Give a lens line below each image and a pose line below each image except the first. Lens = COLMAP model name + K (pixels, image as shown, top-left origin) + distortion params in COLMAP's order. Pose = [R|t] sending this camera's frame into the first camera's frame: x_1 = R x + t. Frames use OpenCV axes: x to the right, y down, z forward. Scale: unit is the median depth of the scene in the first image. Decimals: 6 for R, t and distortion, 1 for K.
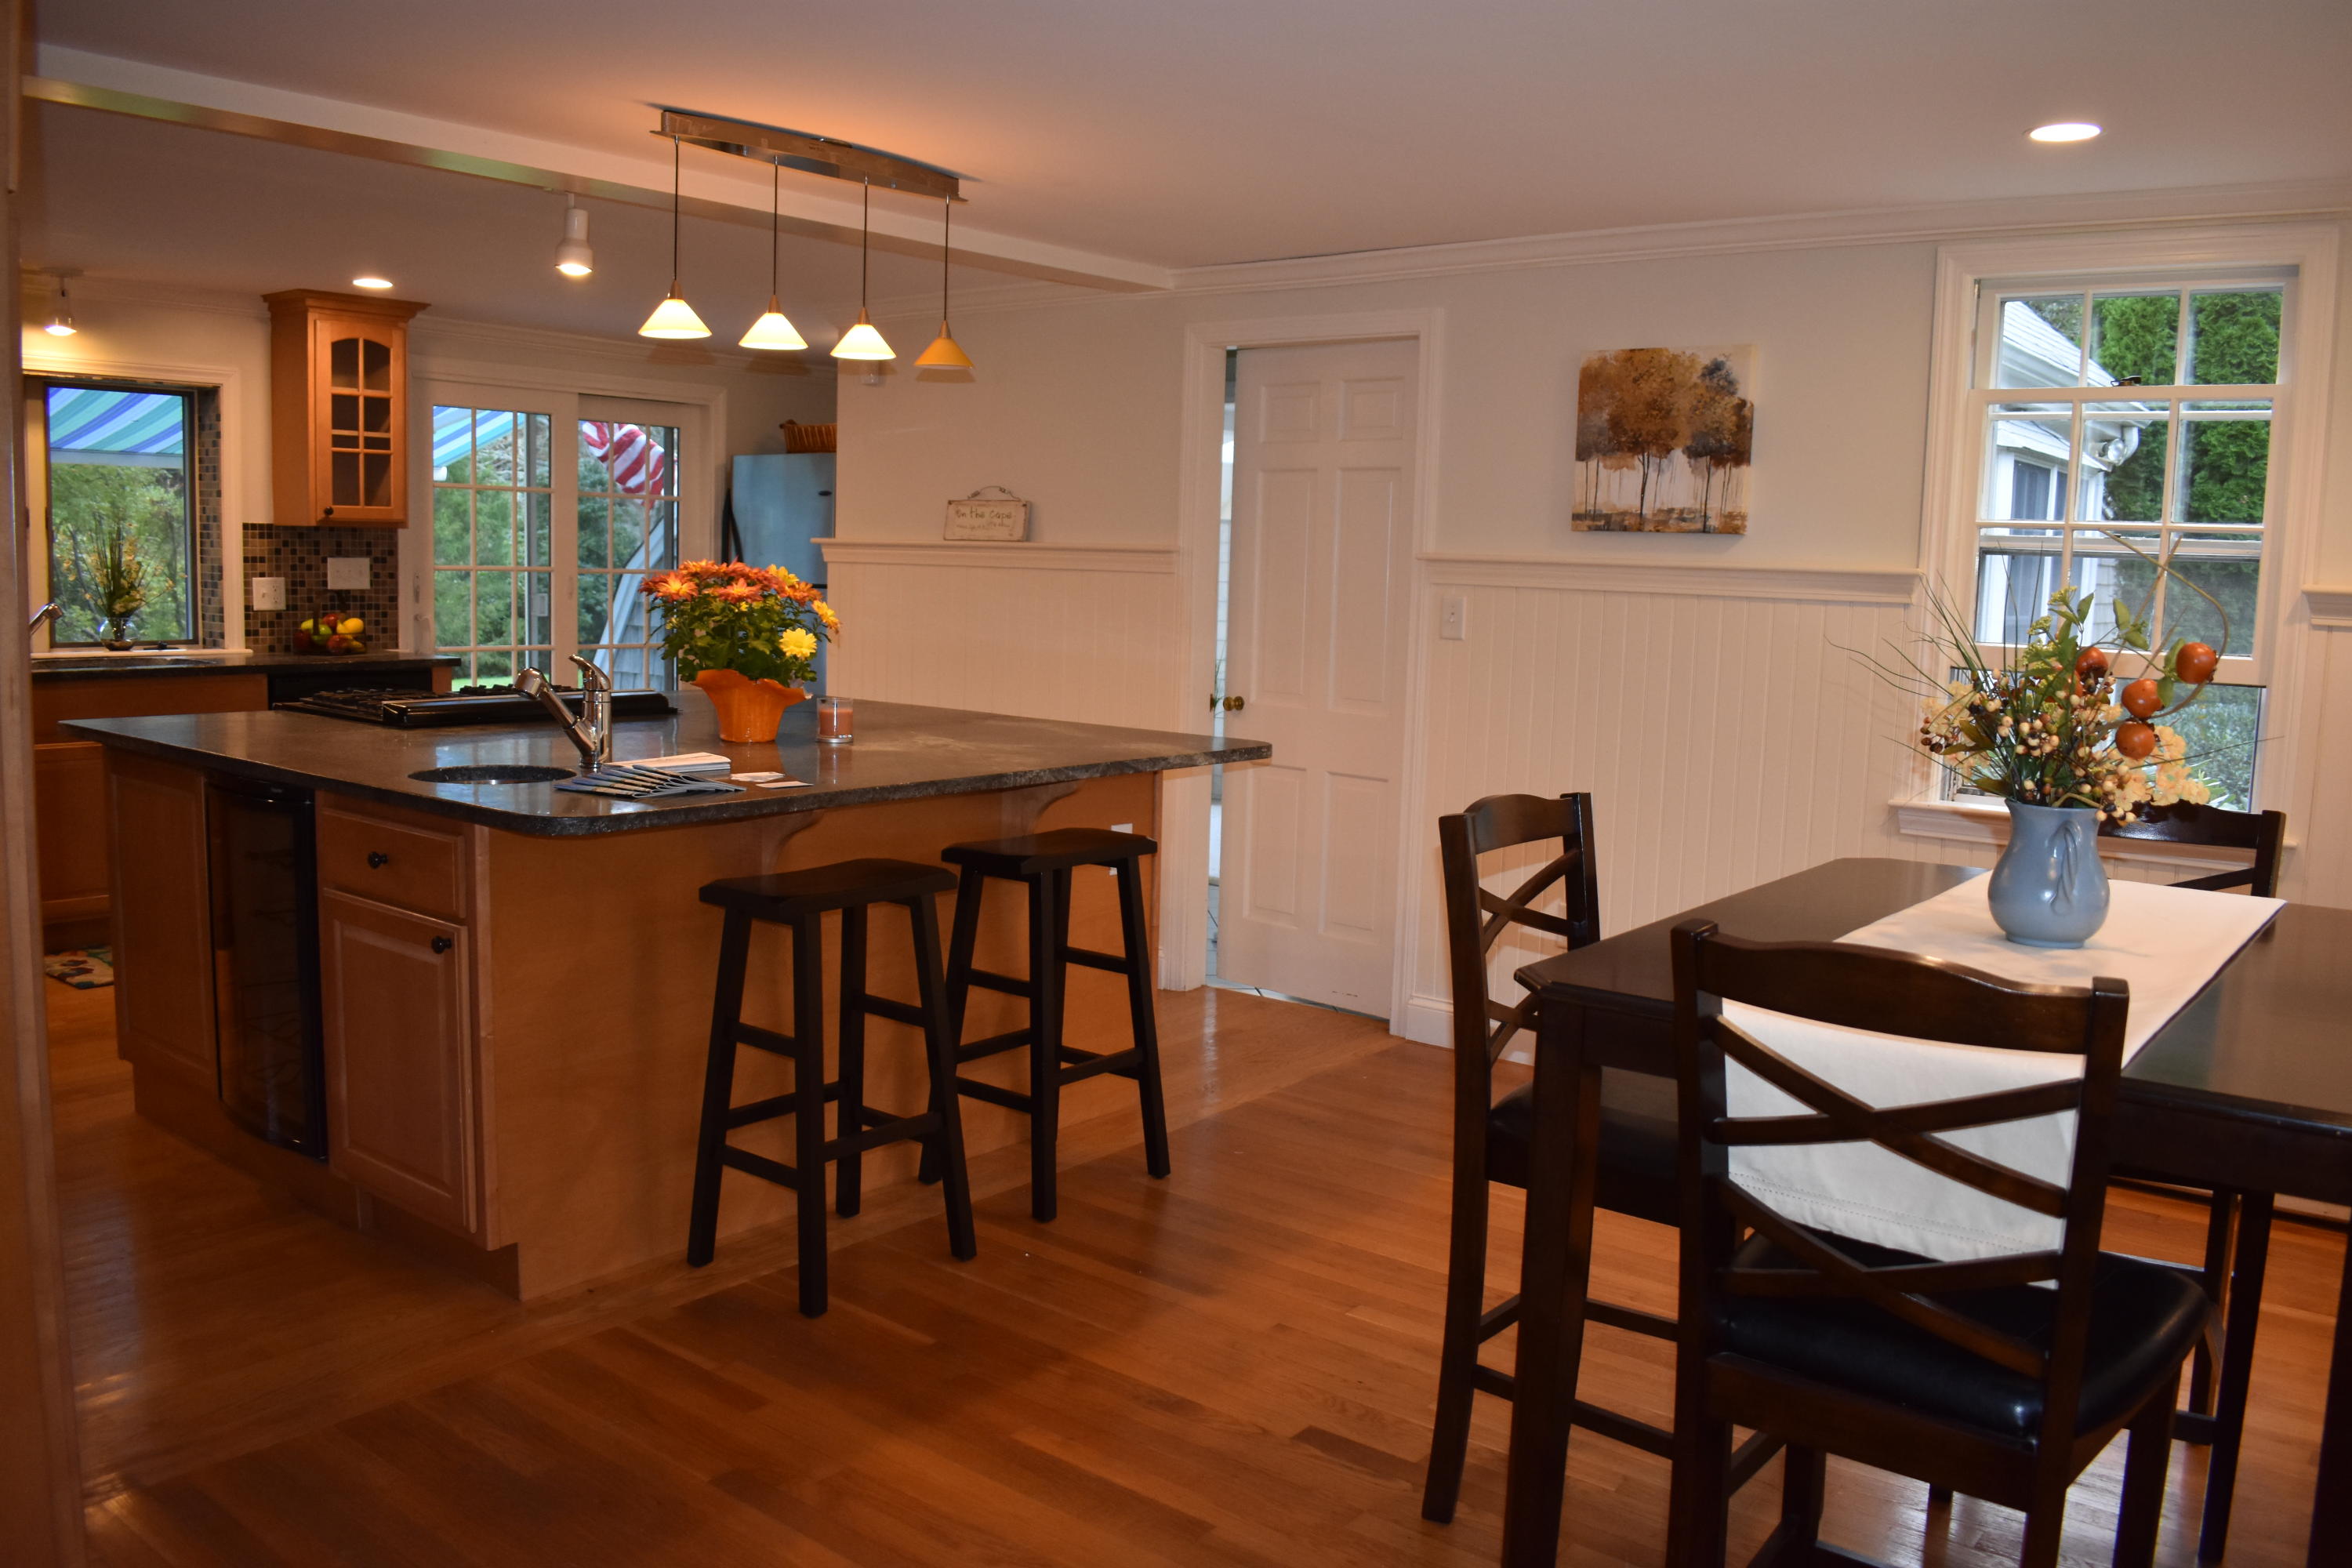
lens RADIAL K [[1828.9, 0, 1190.7], [0, 1828.9, 786.0], [0, 0, 1]] dist [-0.108763, 0.039370]
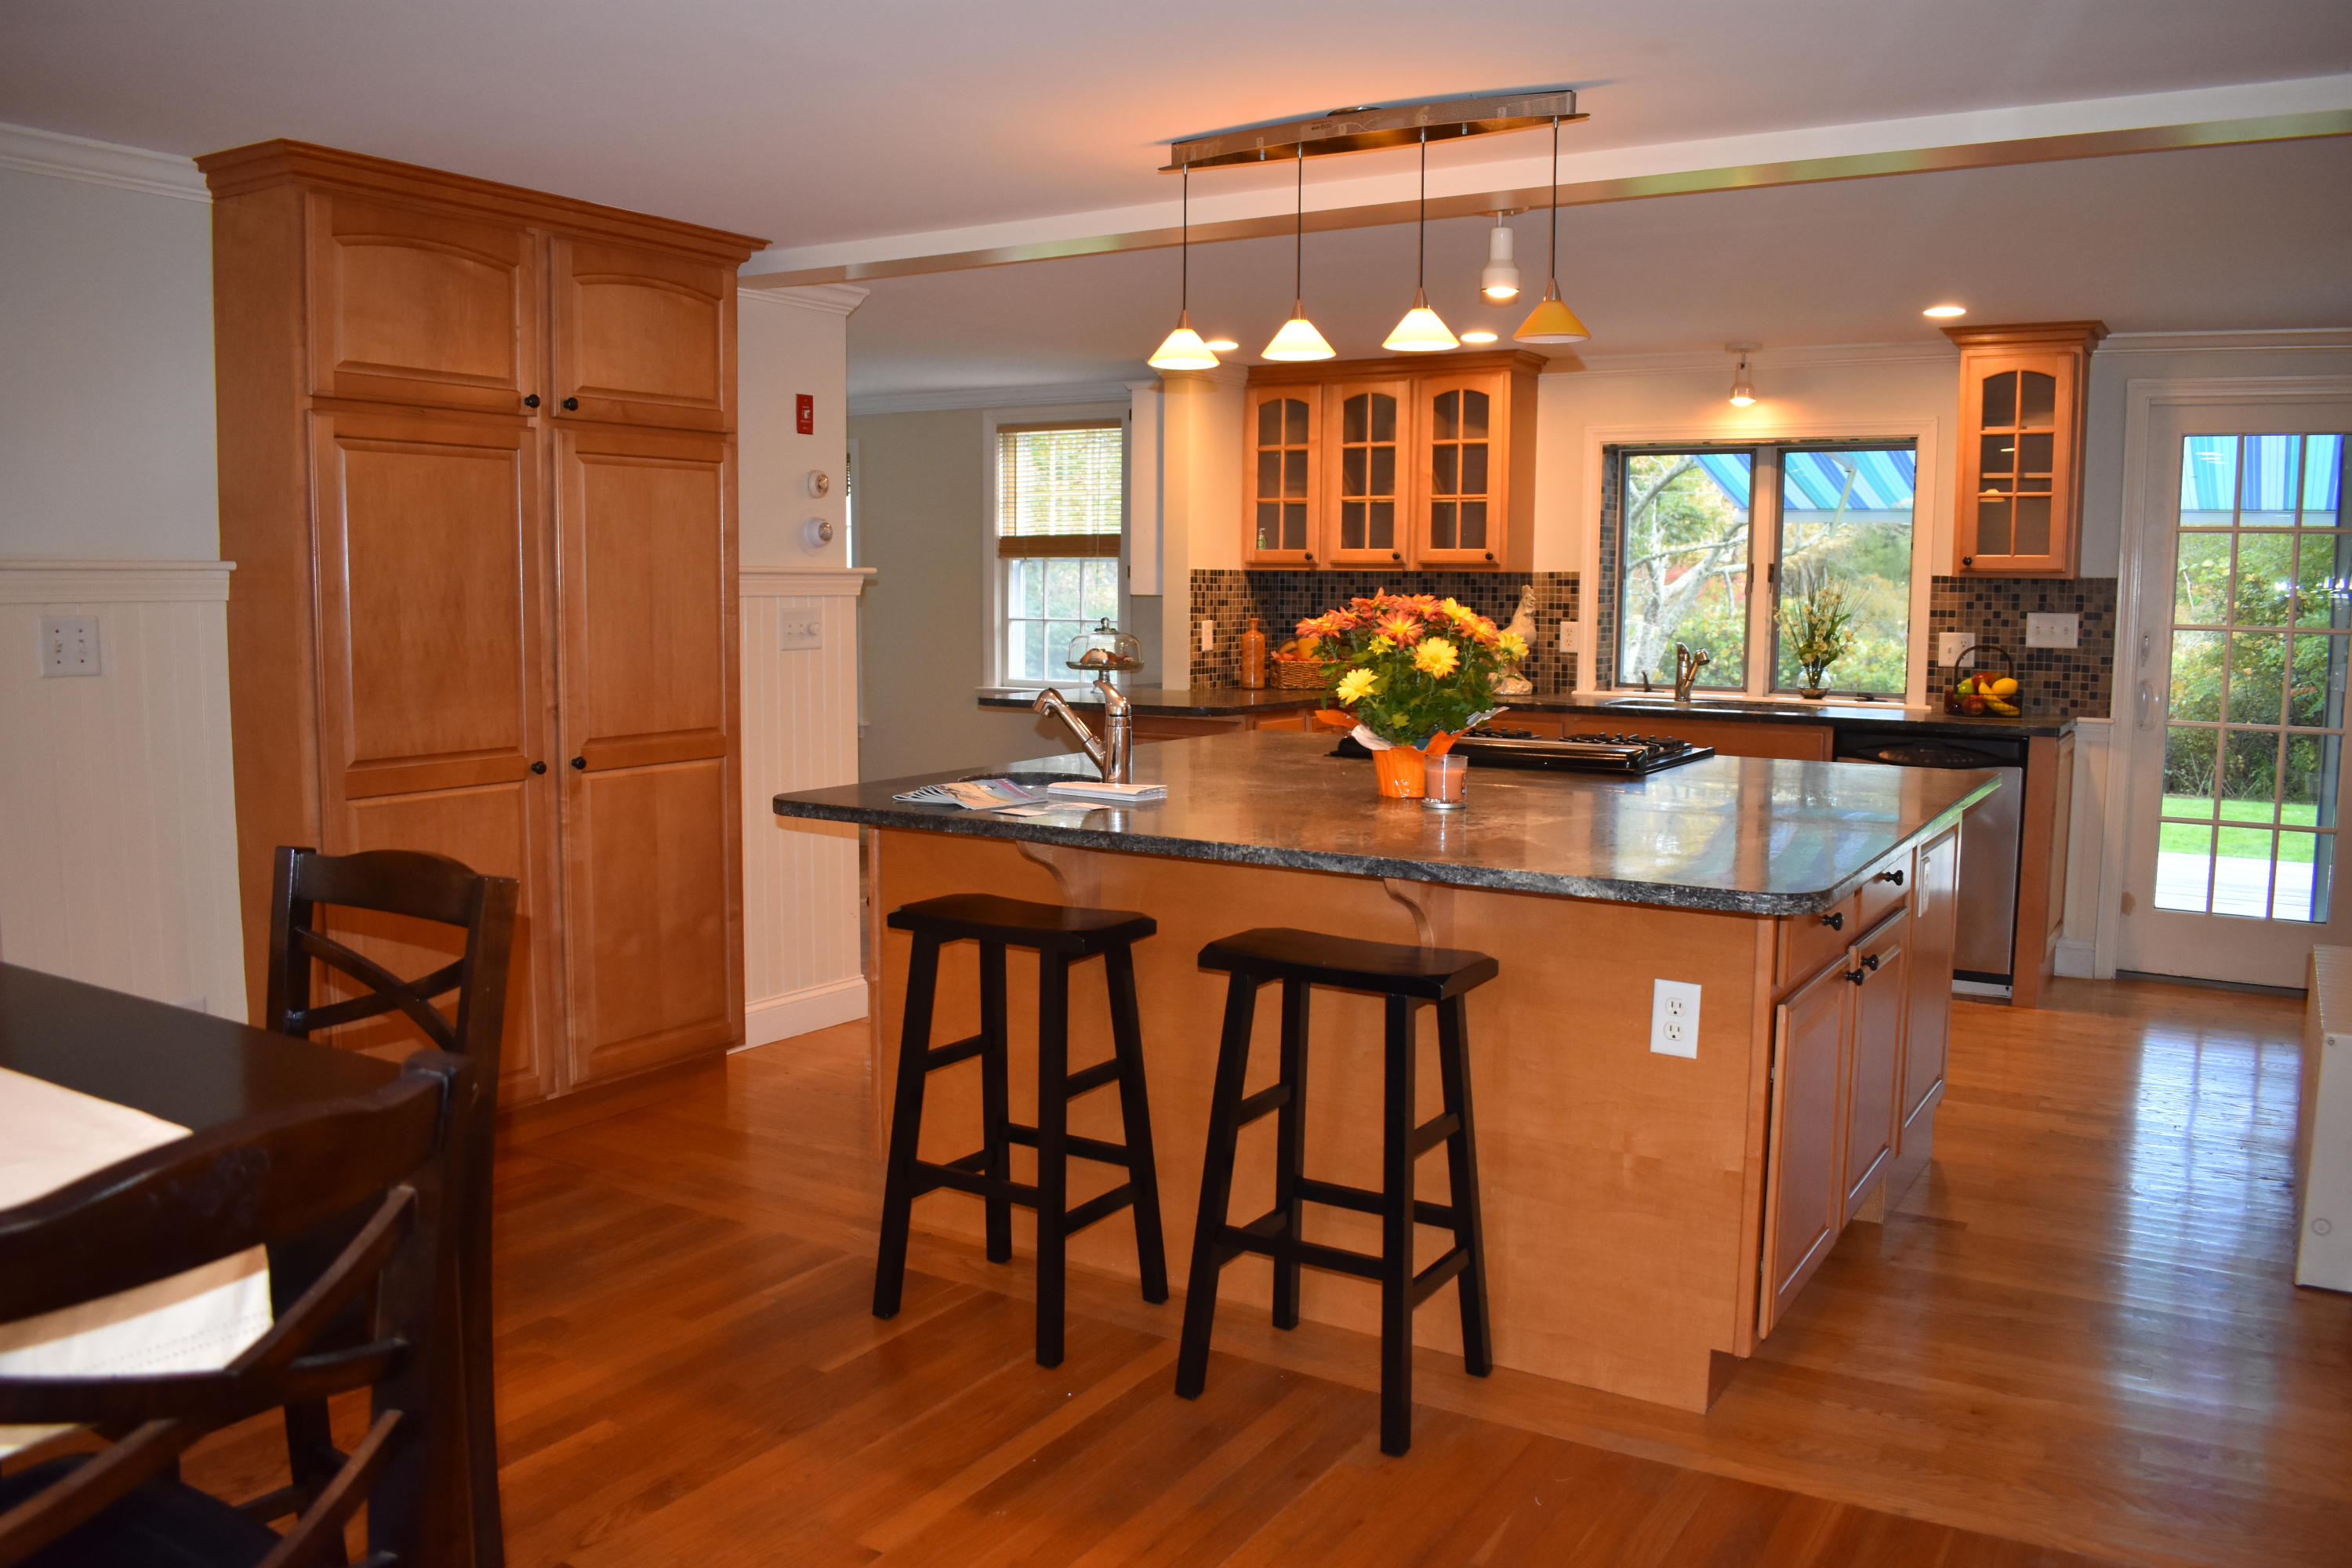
lens RADIAL K [[1828.9, 0, 1190.7], [0, 1828.9, 786.0], [0, 0, 1]] dist [-0.108763, 0.039370]
pose [[0.120189, 0.080941, -0.989446, 0.391895], [-0.127701, 0.989651, 0.065446, -0.046744], [0.984503, 0.118487, 0.129281, 0.485290]]
